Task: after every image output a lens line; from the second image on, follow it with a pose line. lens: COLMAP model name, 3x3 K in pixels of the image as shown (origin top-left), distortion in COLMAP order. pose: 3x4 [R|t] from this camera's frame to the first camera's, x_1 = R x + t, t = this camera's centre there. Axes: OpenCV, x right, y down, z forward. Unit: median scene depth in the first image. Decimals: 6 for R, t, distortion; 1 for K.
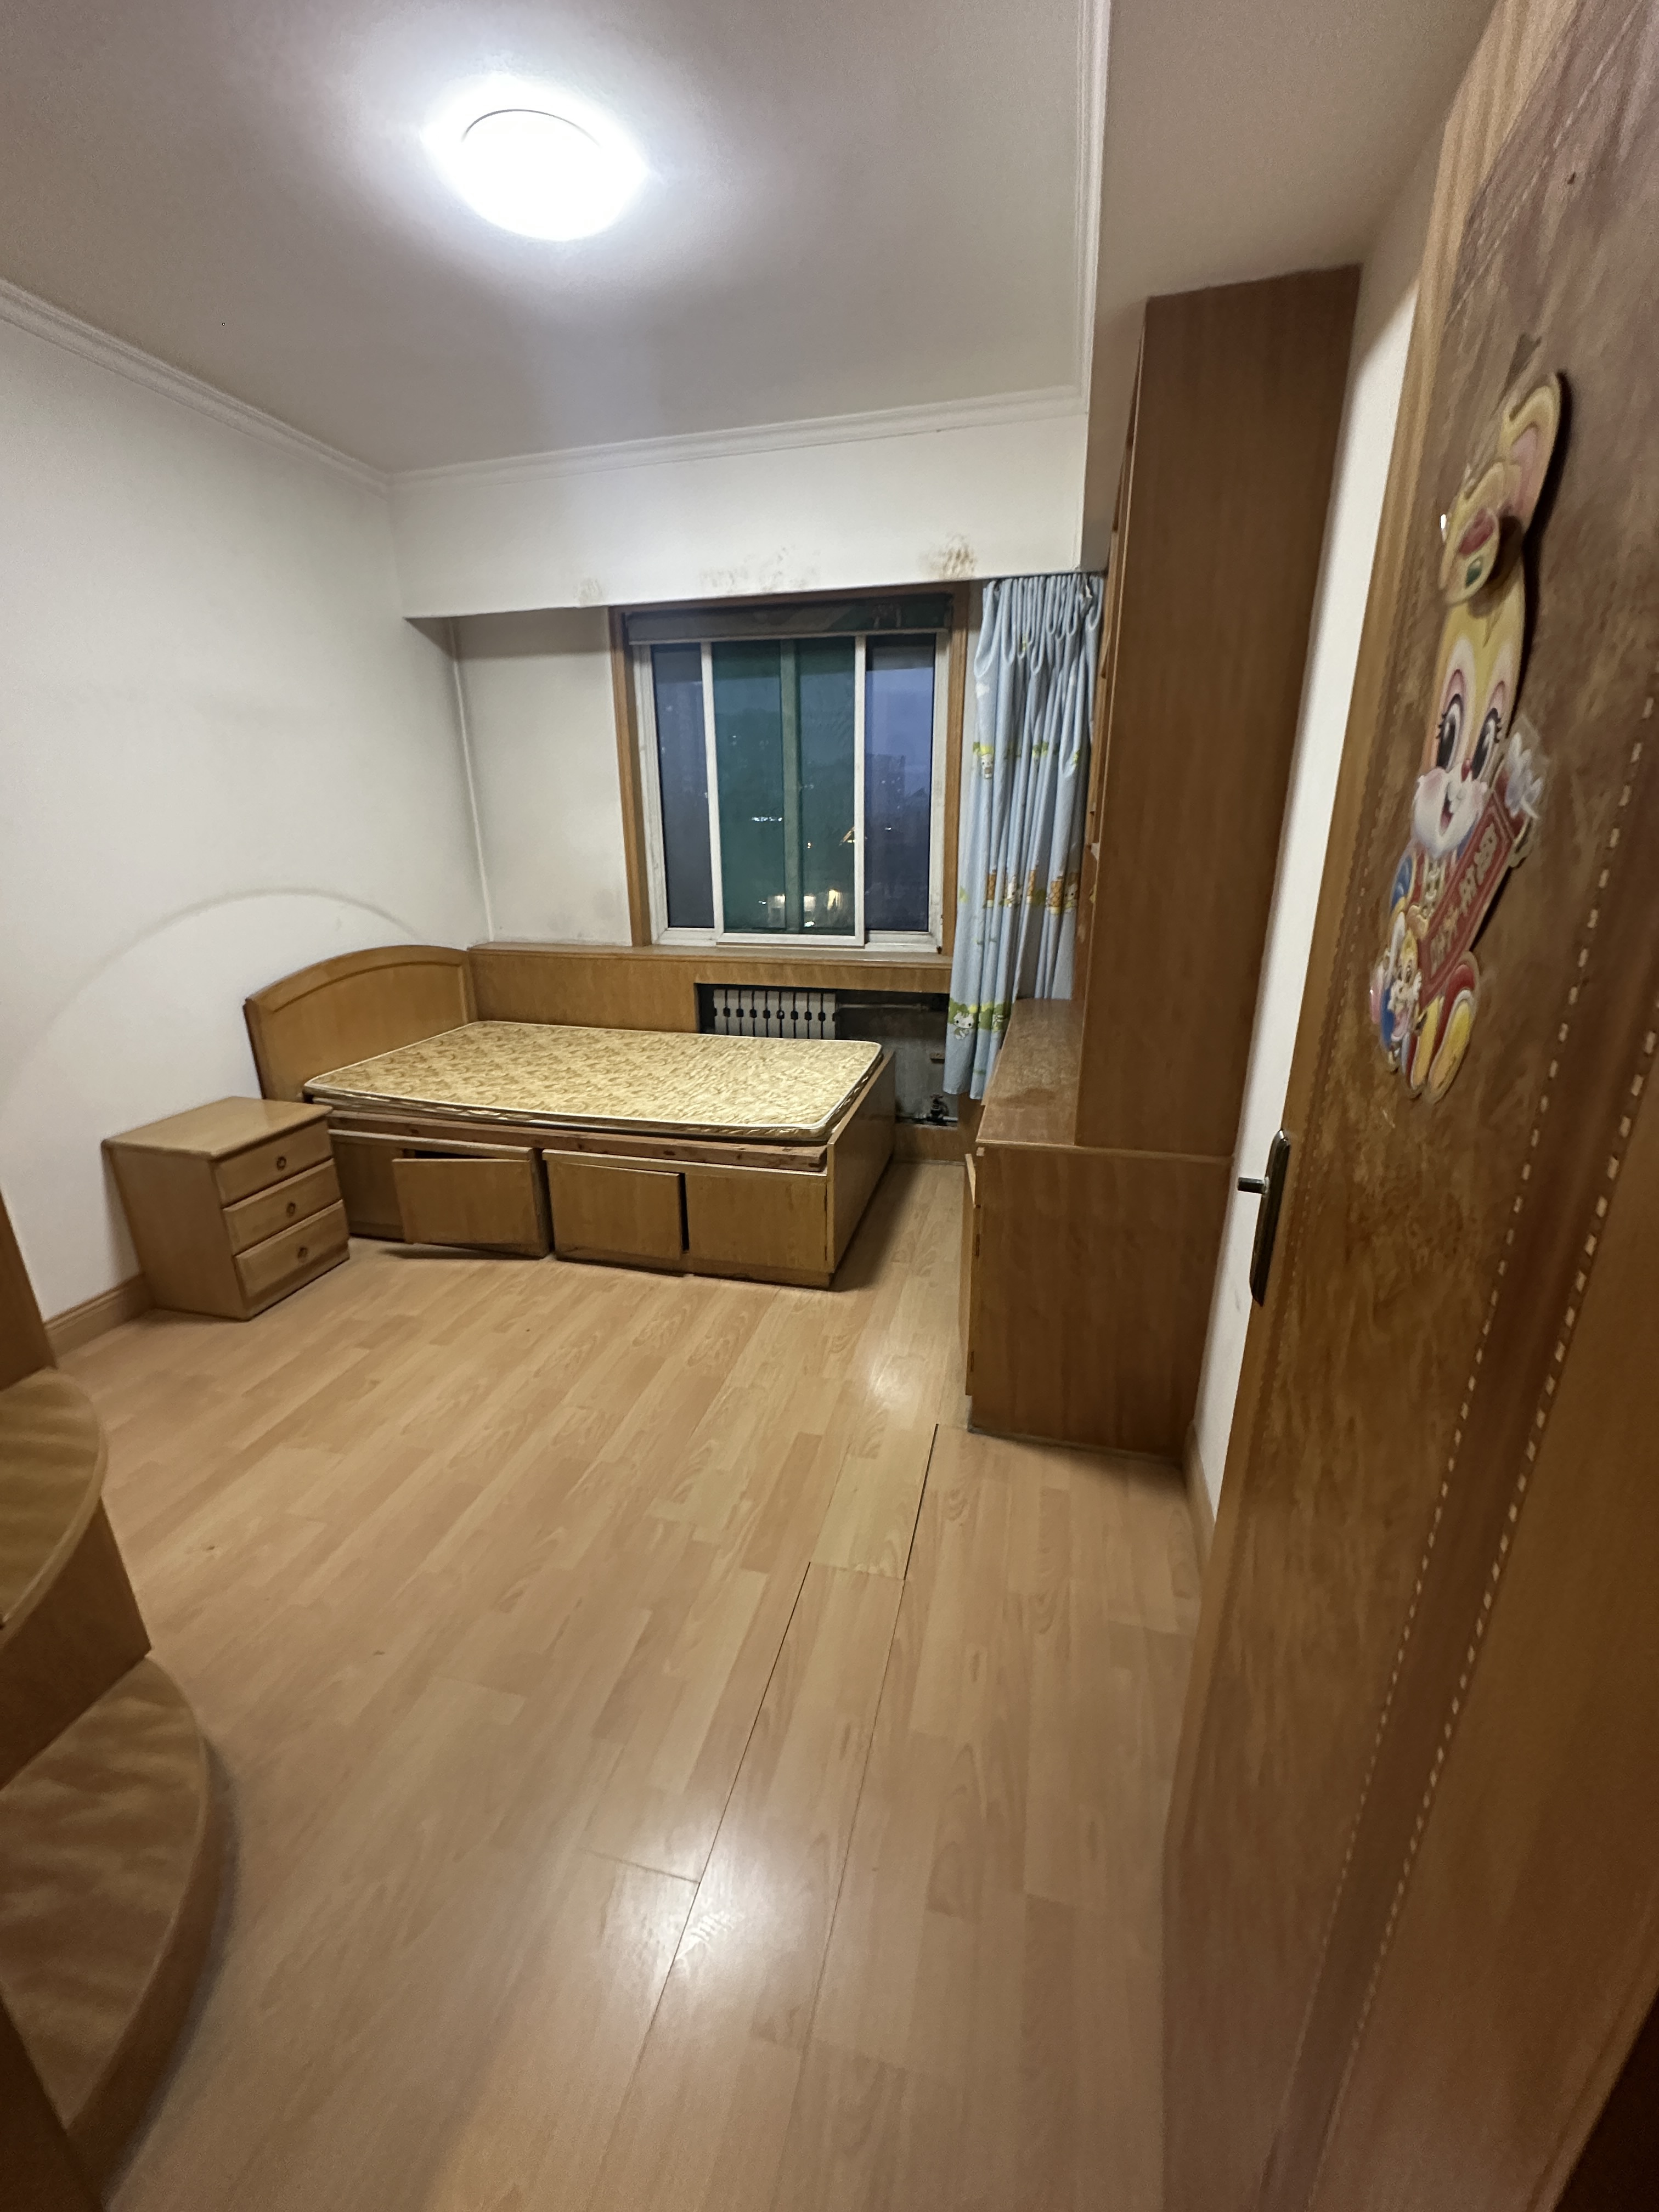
lens RADIAL K [[878.9, 0, 823.9], [0, 878.9, 1110.8], [0, 0, 1]] dist [0.000805, 0.000031]
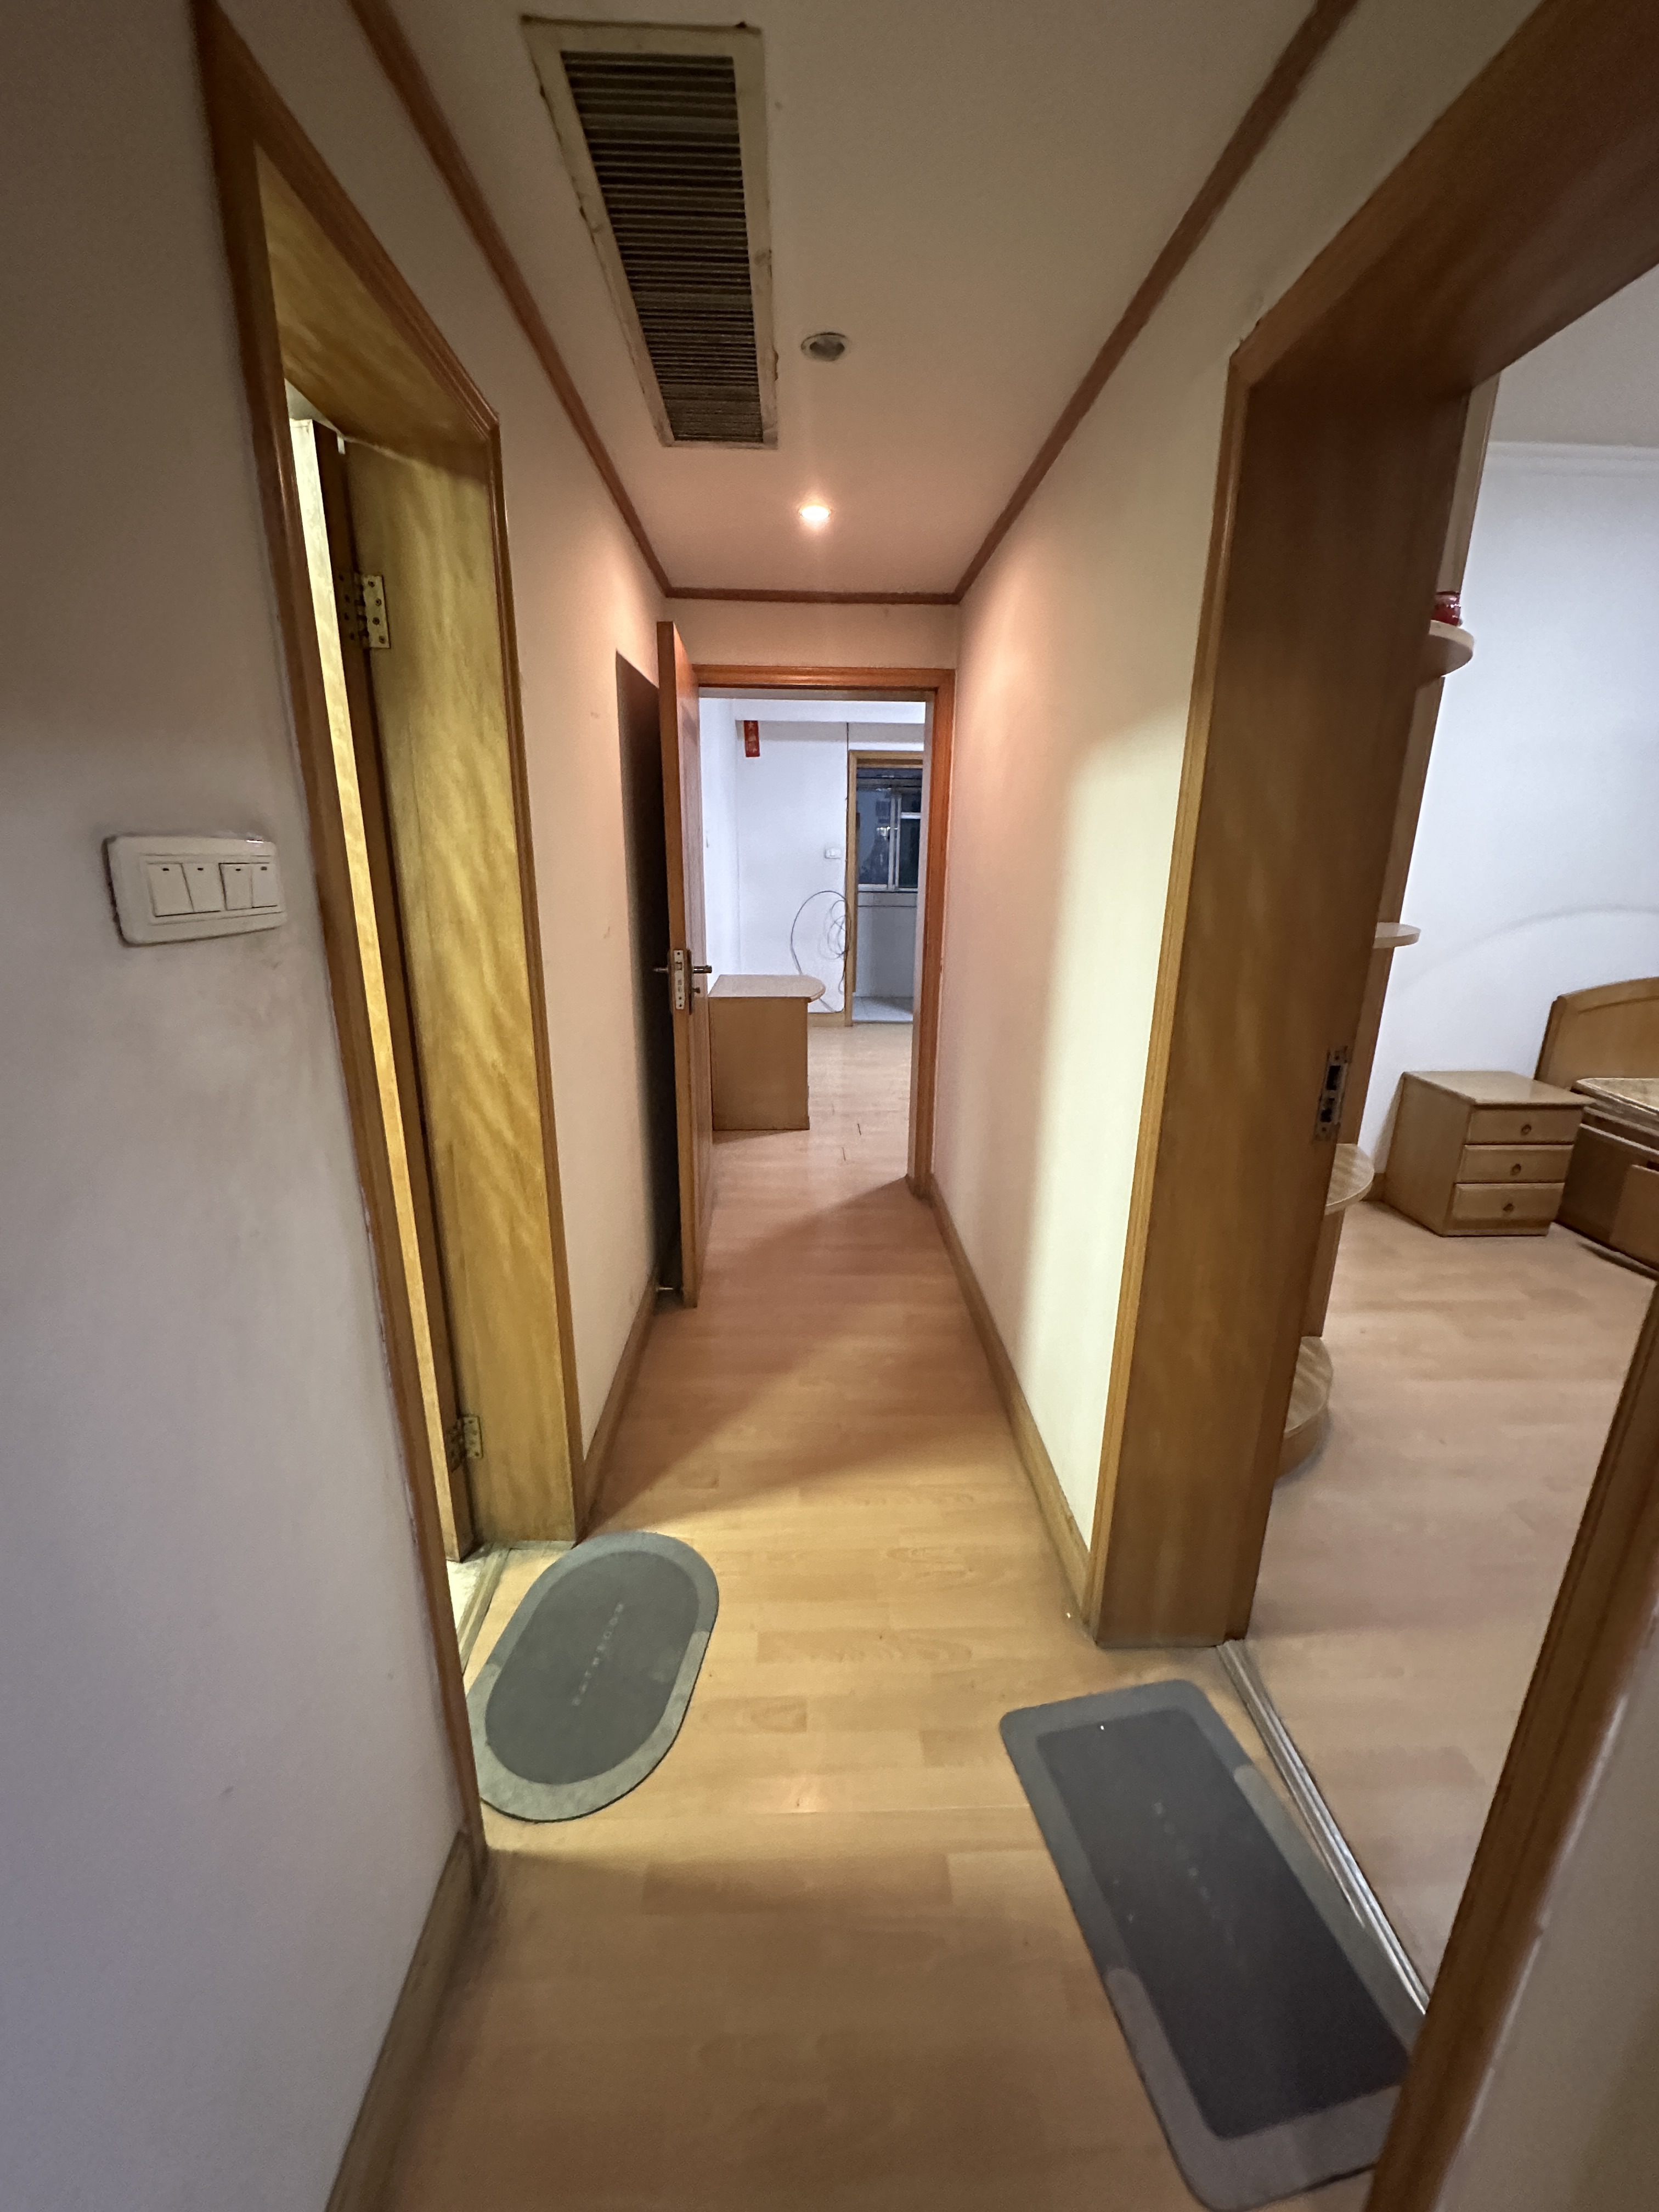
lens RADIAL K [[878.9, 0, 823.5], [0, 878.9, 1103.6], [0, 0, 1]] dist [0.000805, 0.000031]
pose [[0.280809, 0.278135, -0.918579, 0.195176], [-0.314034, 0.931033, 0.185906, 0.100534], [0.906934, 0.236261, 0.348786, -0.279823]]
